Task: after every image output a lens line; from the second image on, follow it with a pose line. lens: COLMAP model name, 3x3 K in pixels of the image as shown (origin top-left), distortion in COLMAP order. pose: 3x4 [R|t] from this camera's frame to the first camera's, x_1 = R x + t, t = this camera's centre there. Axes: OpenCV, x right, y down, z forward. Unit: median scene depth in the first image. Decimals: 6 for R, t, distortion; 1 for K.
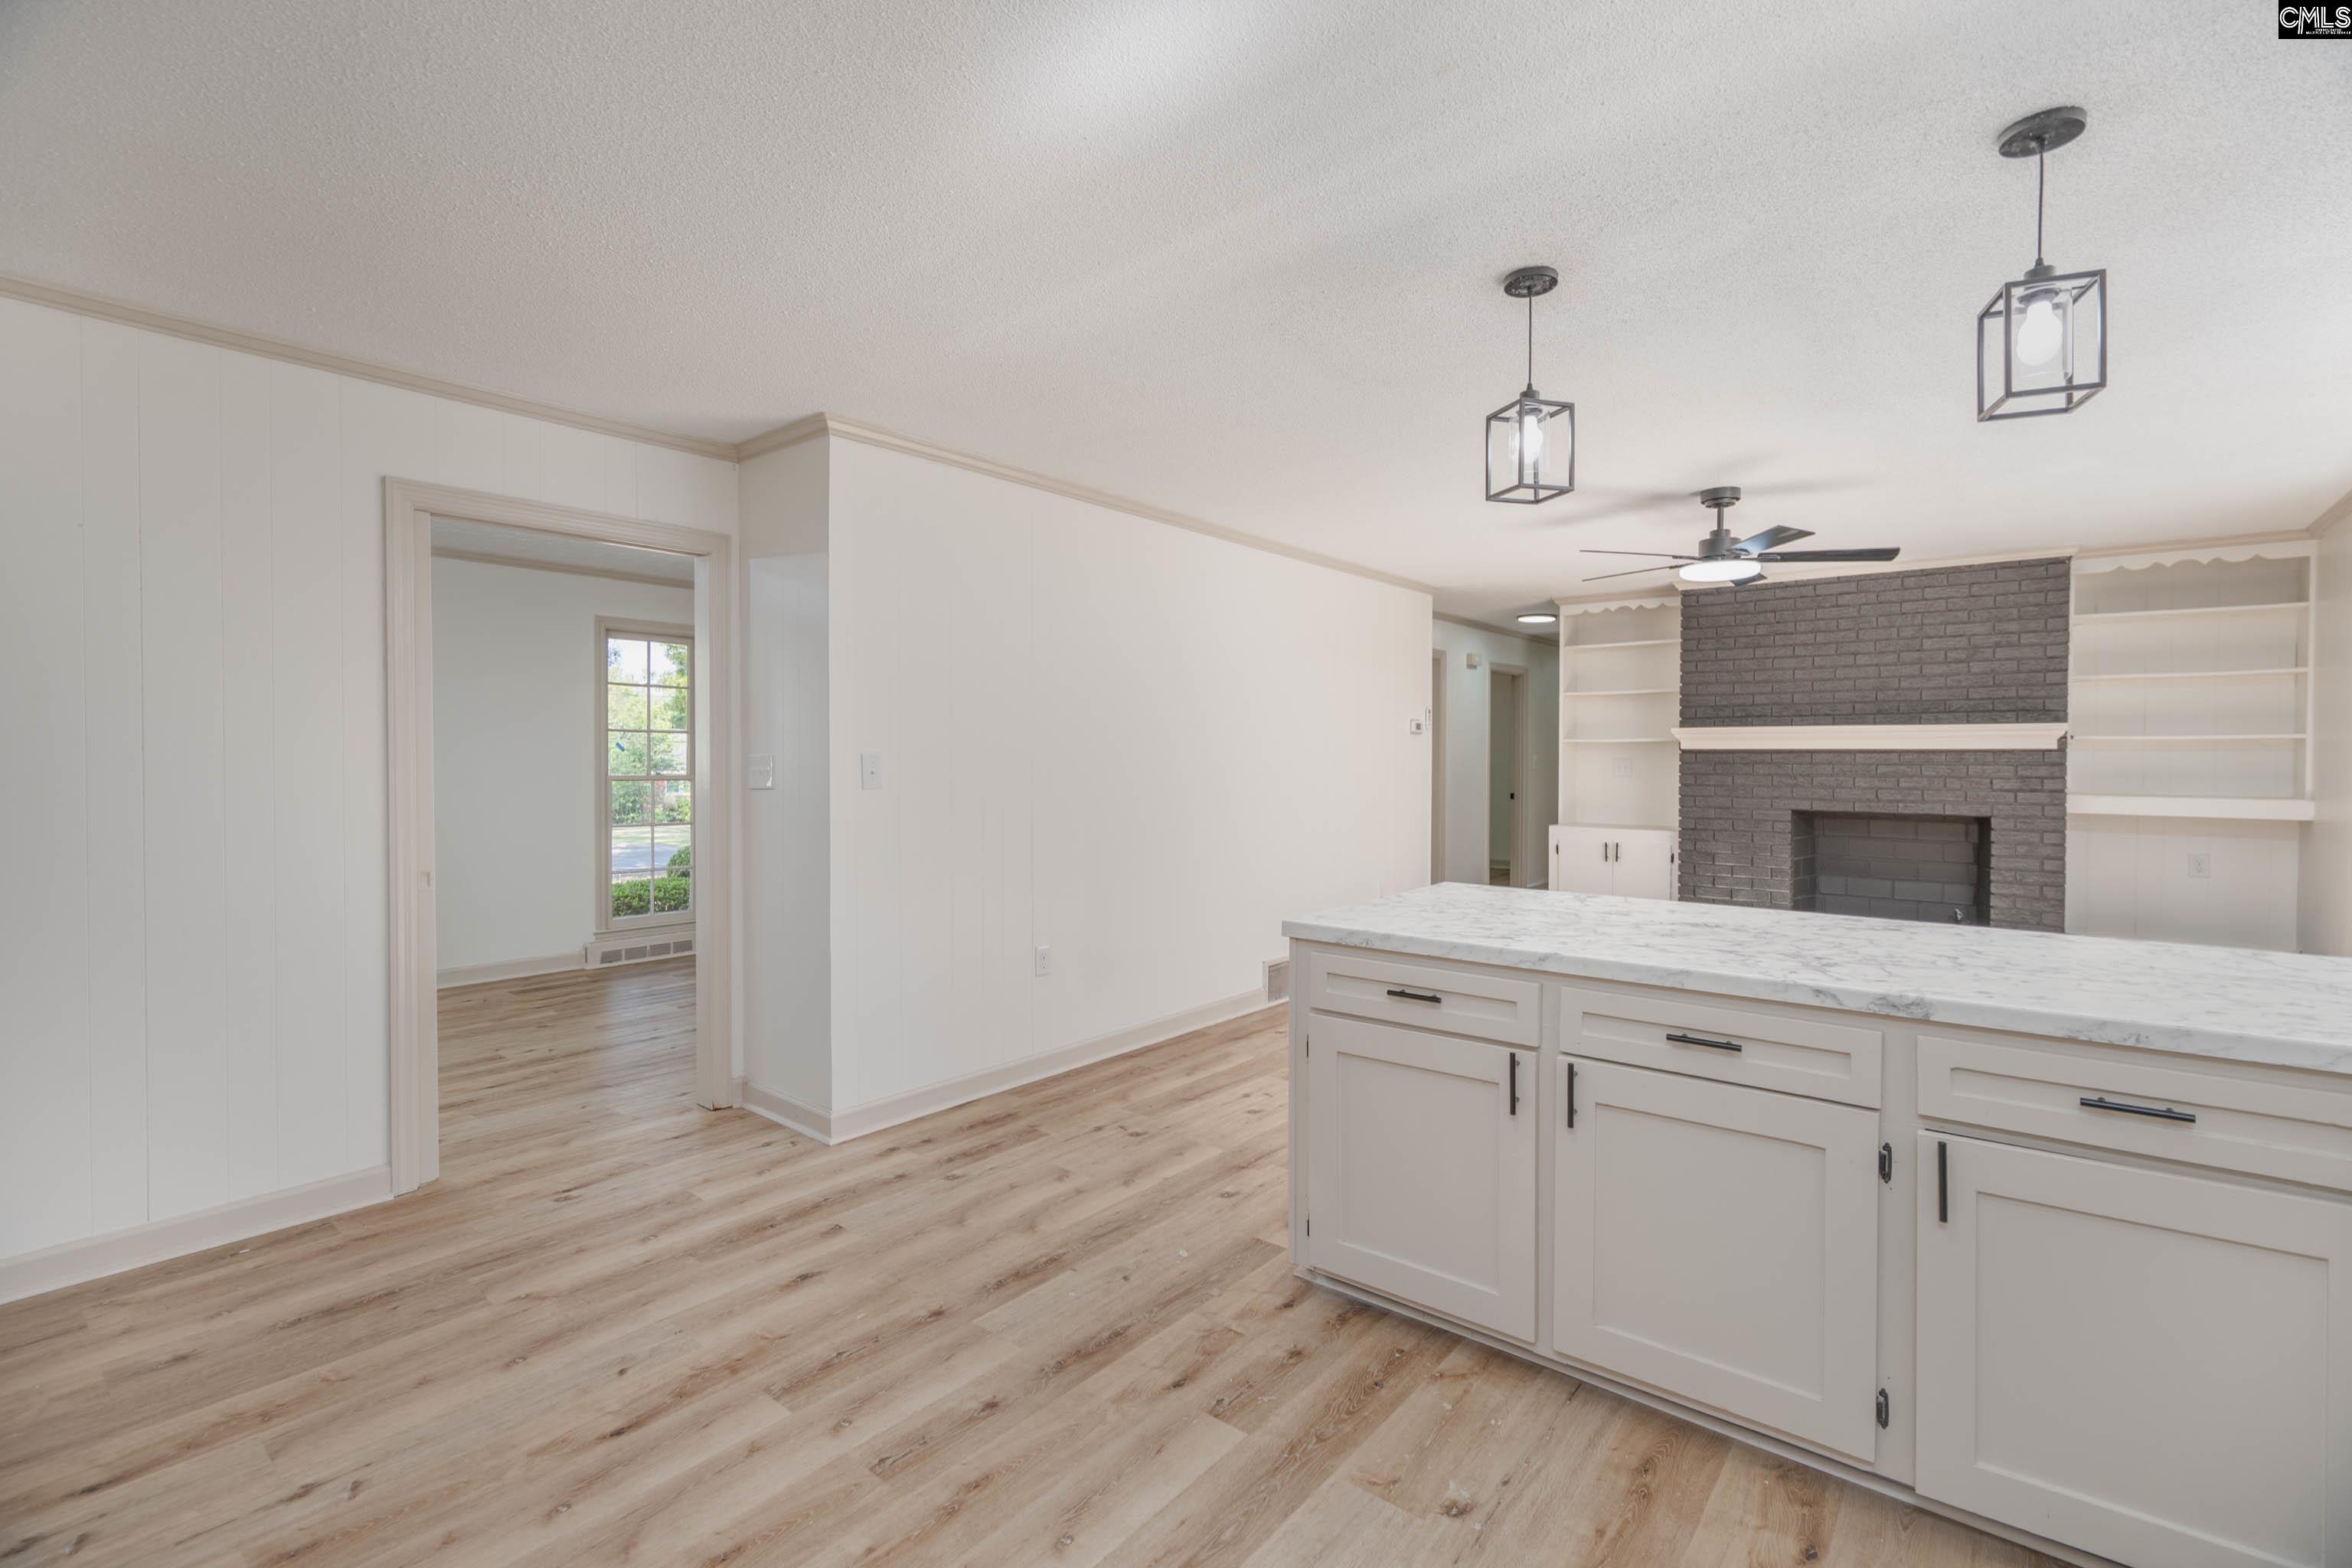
lens RADIAL K [[1052.7, 0, 1166.8], [0, 1052.7, 776.0], [0, 0, 1]] dist [-0.002651, 0.001299]
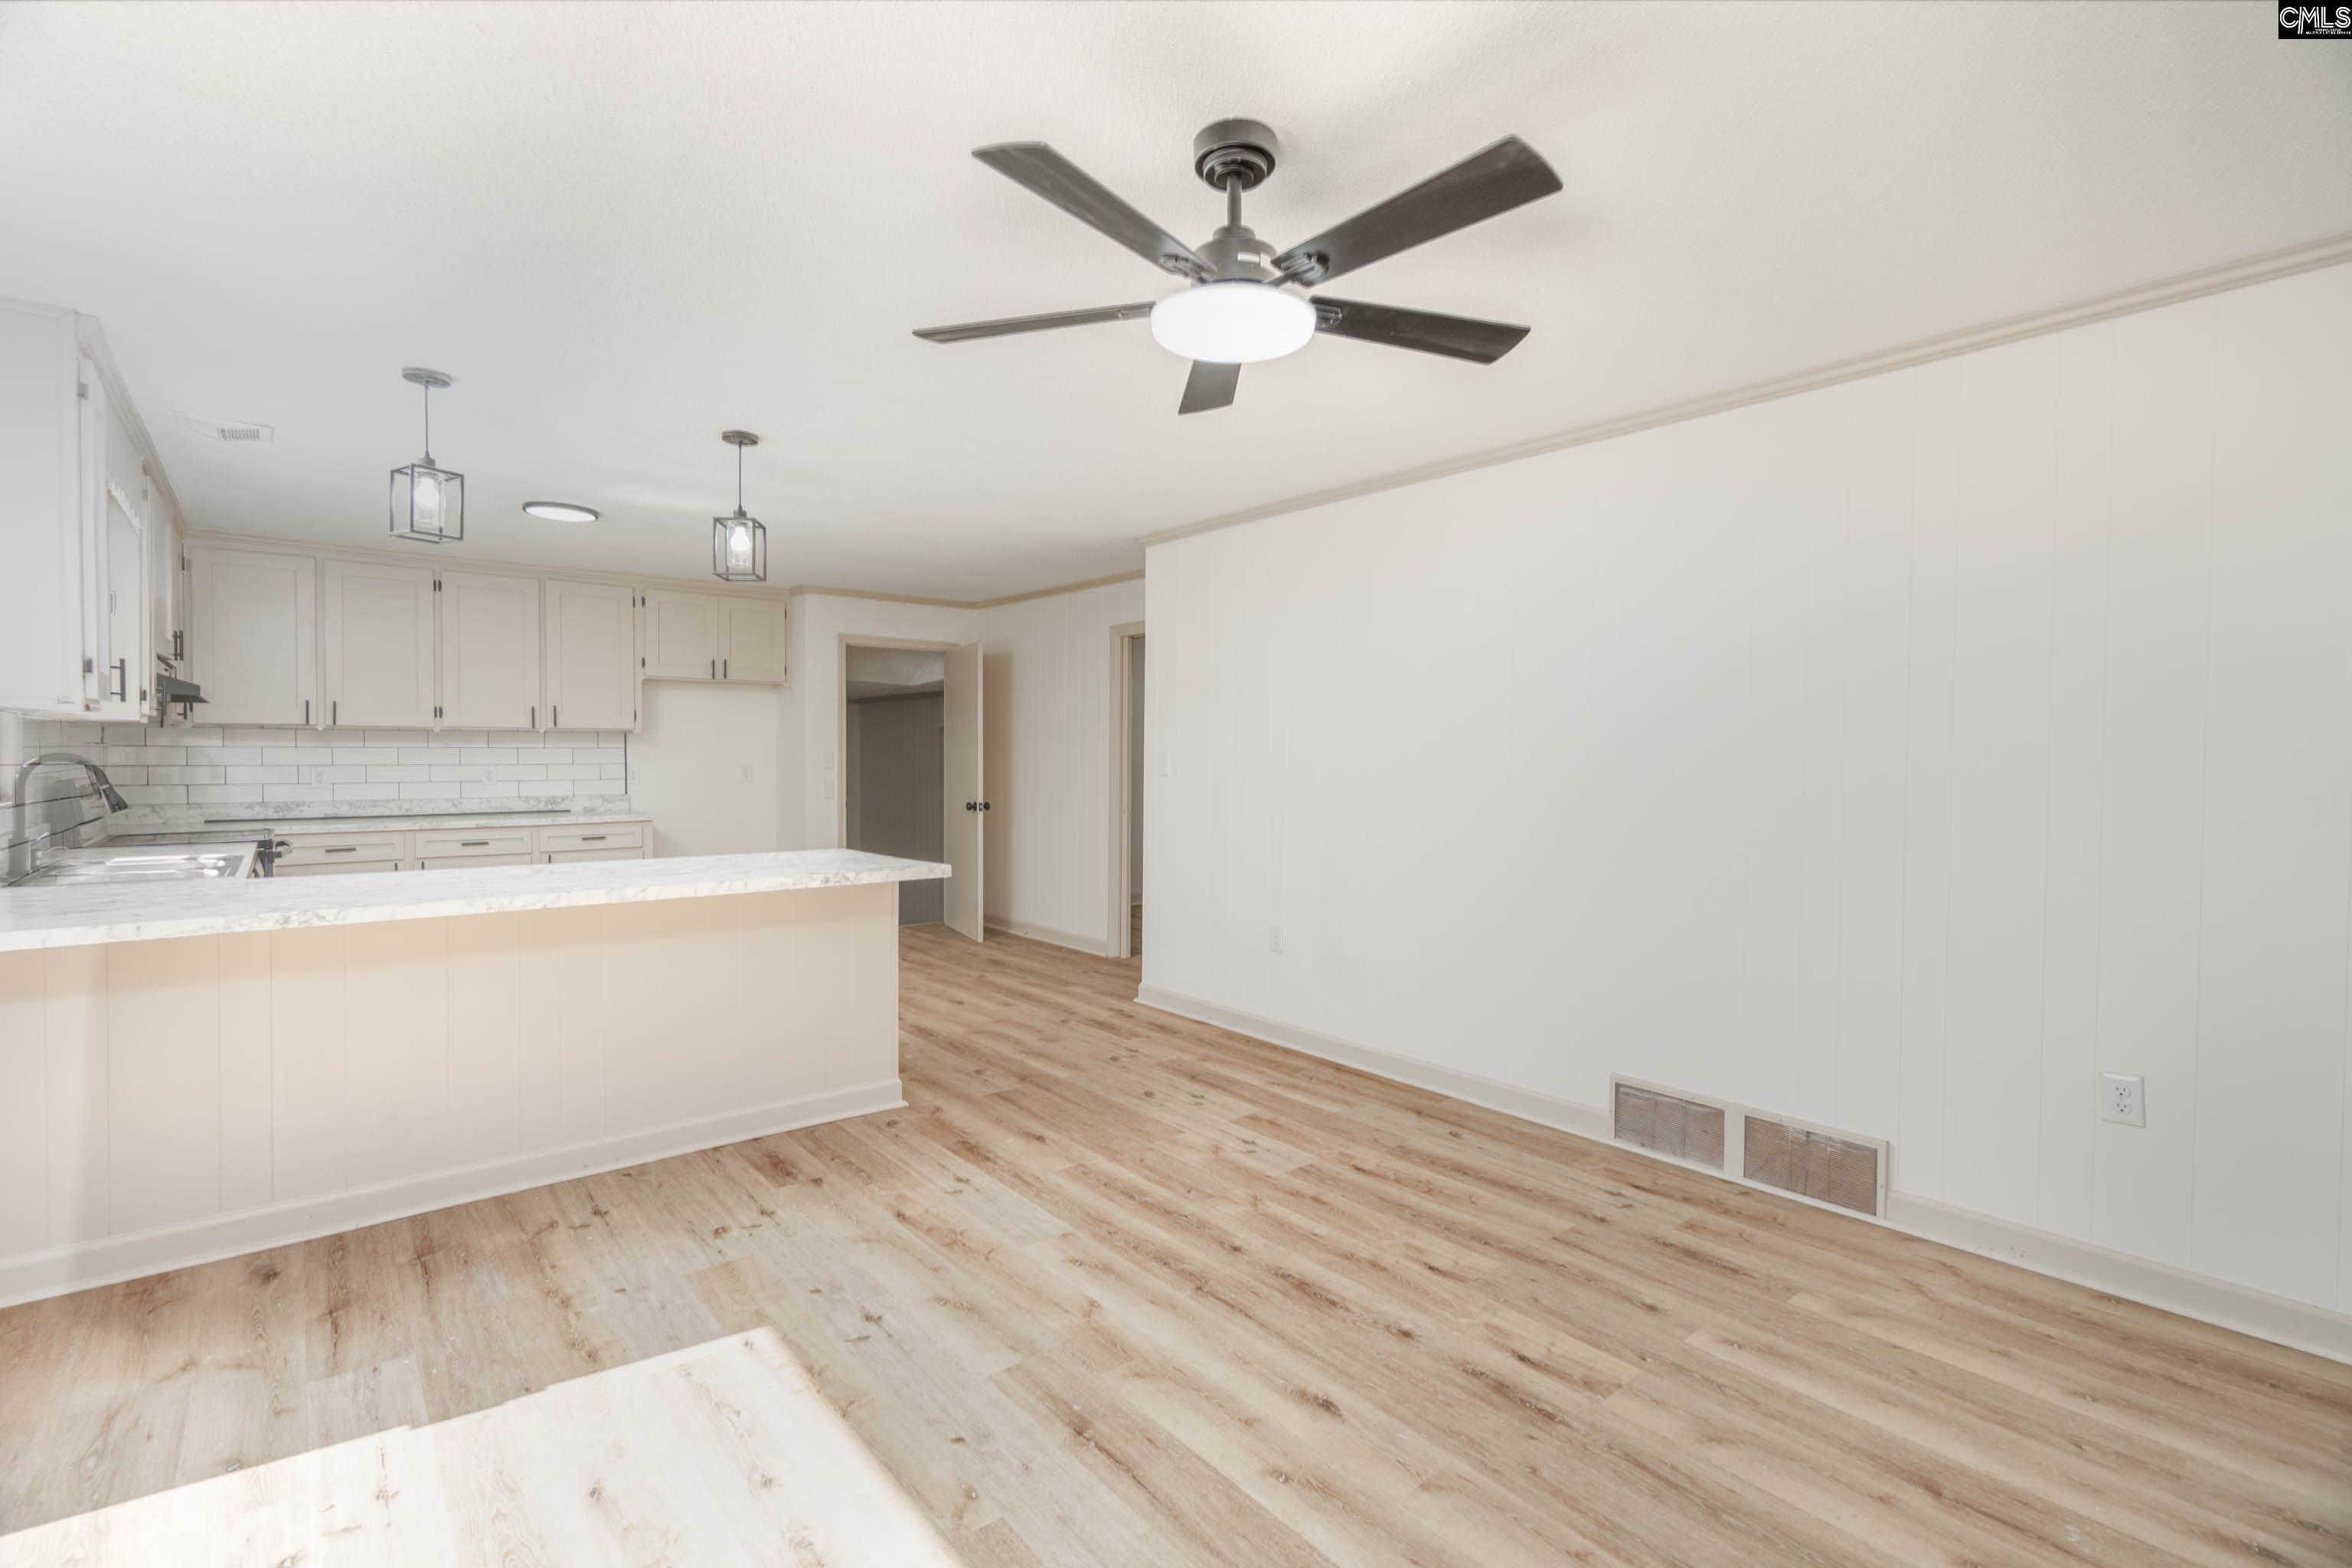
lens RADIAL K [[1052.7, 0, 1166.8], [0, 1052.7, 776.0], [0, 0, 1]] dist [-0.002651, 0.001299]
pose [[-0.185834, 0.015591, -0.982457, 0.753377], [-0.024726, 0.999483, 0.020538, -0.011321], [0.982270, 0.028109, -0.185353, 0.826687]]
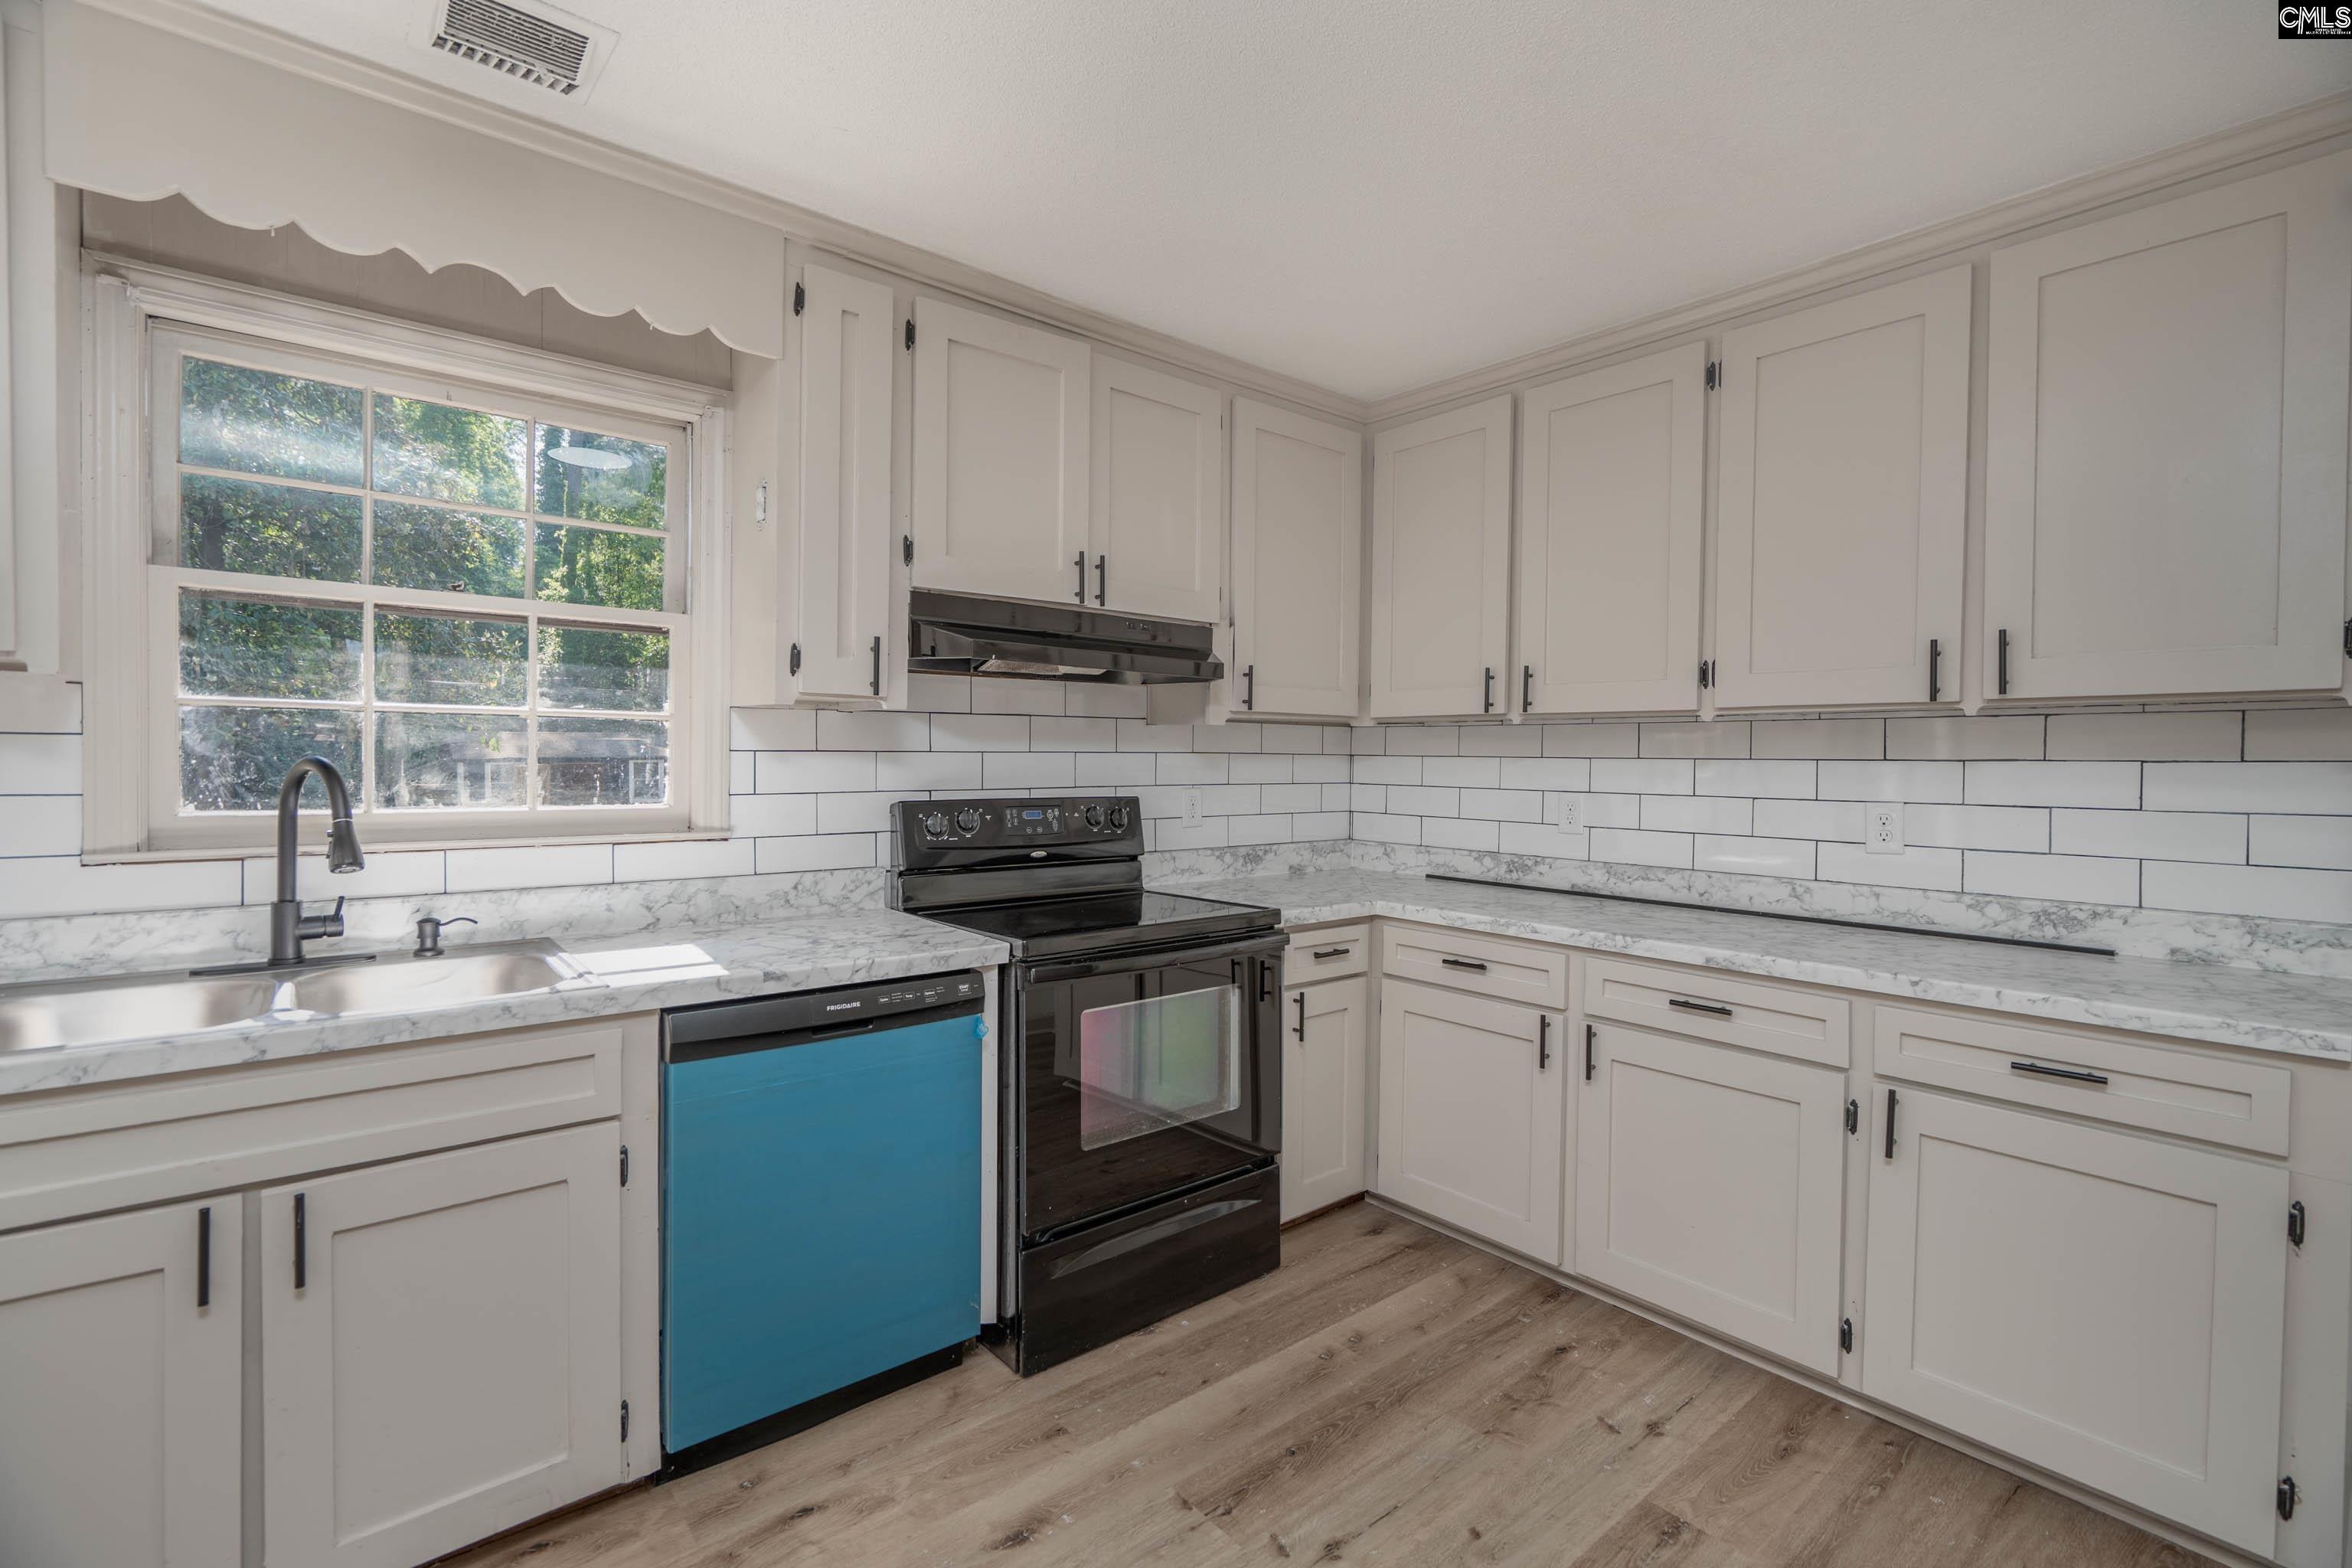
lens RADIAL K [[1050.1, 0, 1167.2], [0, 1050.1, 776.3], [0, 0, 1]] dist [-0.000924, 0.000782]
pose [[-0.981592, -0.018396, 0.190103, -0.019407], [-0.011123, 0.999167, 0.039252, -0.007087], [-0.190667, 0.036415, -0.980979, 0.388175]]
